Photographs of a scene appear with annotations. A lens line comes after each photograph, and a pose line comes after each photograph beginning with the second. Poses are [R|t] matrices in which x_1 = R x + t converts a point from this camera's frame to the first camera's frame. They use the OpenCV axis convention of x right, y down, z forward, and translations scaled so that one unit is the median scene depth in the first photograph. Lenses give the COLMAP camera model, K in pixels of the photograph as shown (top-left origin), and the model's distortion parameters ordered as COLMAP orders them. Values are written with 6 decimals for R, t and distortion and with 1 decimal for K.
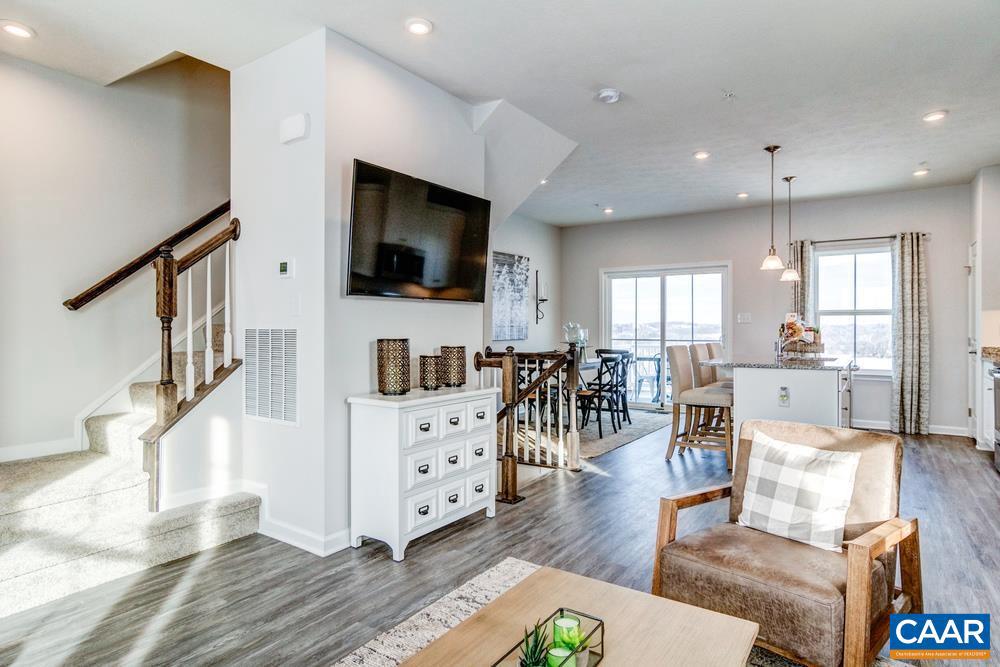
lens RADIAL K [[569.5, 0, 499.5], [0, 569.5, 327.1], [0, 0, 1]] dist [-0.022466, 0.011973]
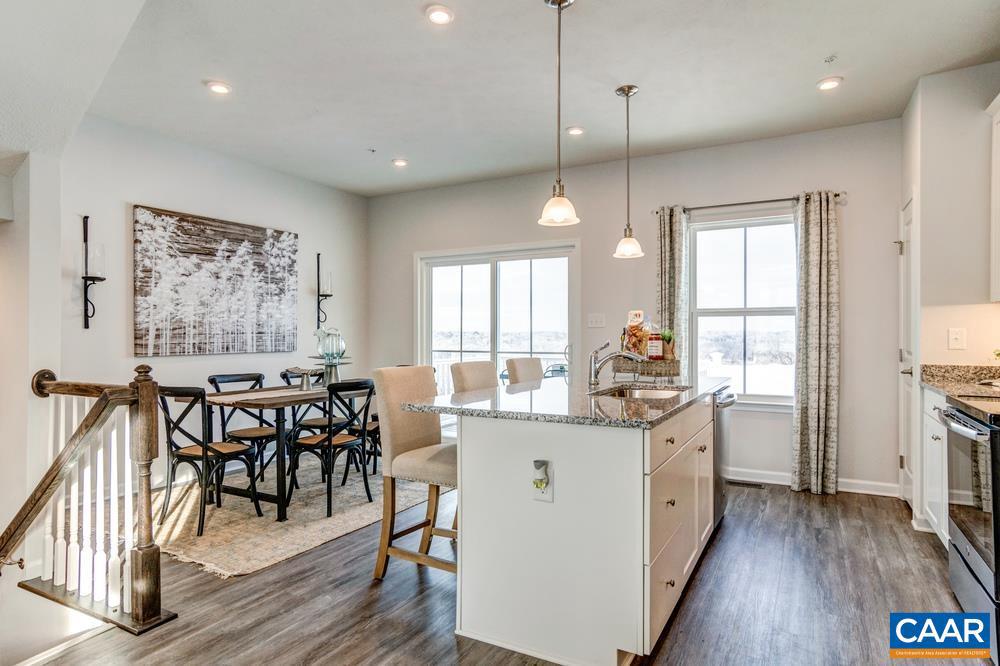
lens RADIAL K [[569.5, 0, 498.3], [0, 569.5, 336.4], [0, 0, 1]] dist [-0.022466, 0.011973]
pose [[0.996103, -0.003252, 0.088139, 0.265610], [0.002802, 0.999982, 0.005224, -0.000217], [-0.088154, -0.004956, 0.996095, 0.332826]]
